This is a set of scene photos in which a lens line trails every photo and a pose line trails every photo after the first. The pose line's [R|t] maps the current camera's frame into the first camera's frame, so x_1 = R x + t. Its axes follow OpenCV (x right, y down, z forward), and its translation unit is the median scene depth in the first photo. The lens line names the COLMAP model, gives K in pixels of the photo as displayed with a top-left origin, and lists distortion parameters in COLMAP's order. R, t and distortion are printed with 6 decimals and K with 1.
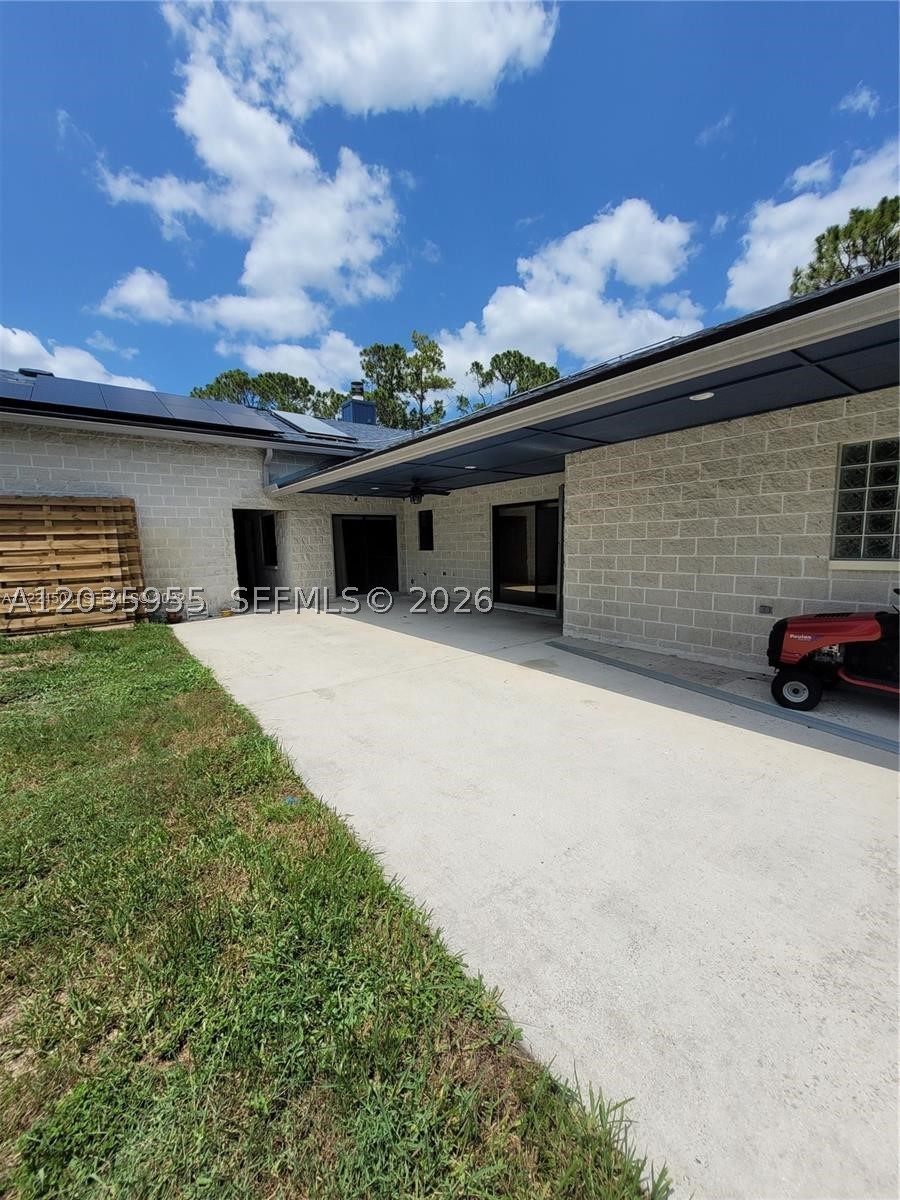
lens RADIAL K [[466.6, 0, 452.3], [0, 466.6, 602.7], [0, 0, 1]] dist [0.004021, -0.001319]
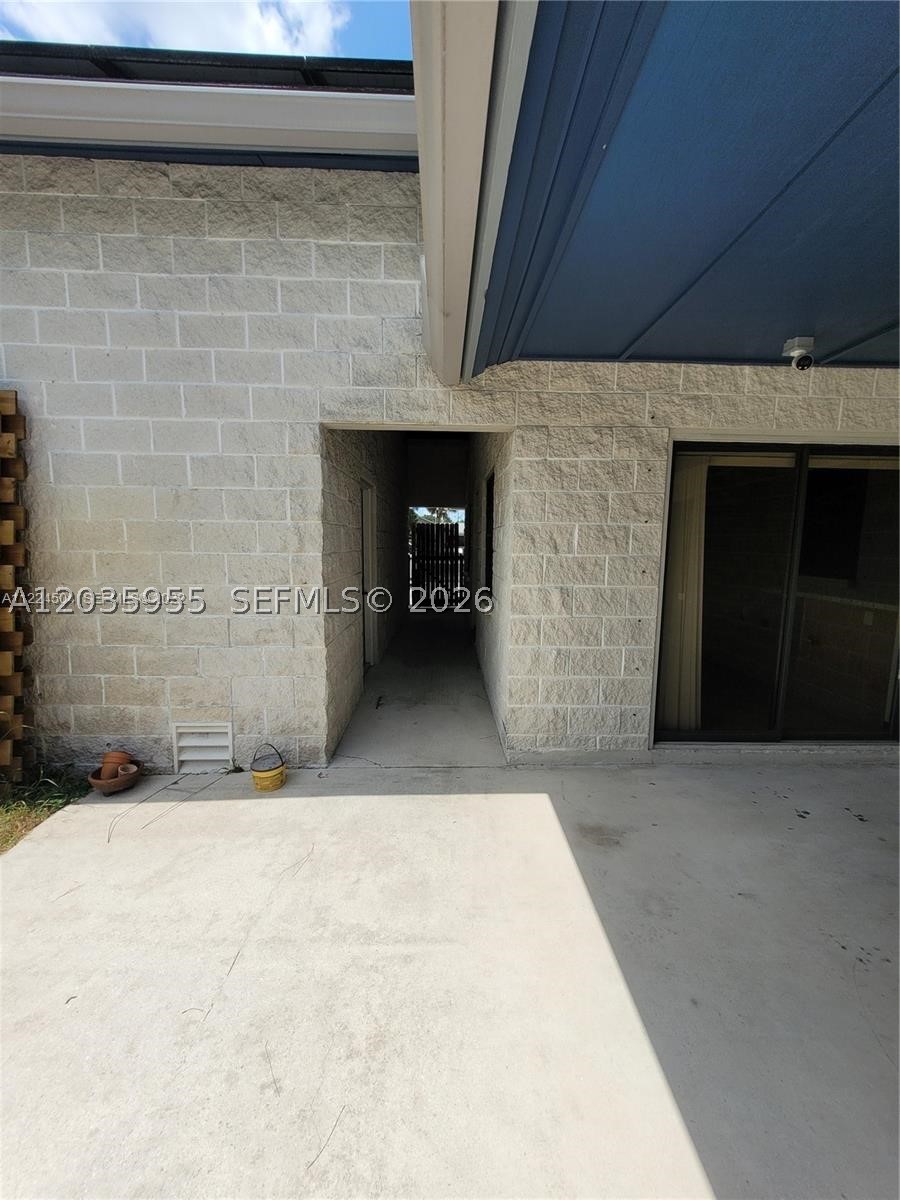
lens RADIAL K [[466.6, 0, 454.9], [0, 466.6, 601.9], [0, 0, 1]] dist [0.004021, -0.001319]
pose [[0.816273, 0.103521, -0.568314, -0.225571], [-0.102649, 0.994148, 0.033653, -0.109045], [0.568472, 0.030867, 0.822123, 0.808717]]
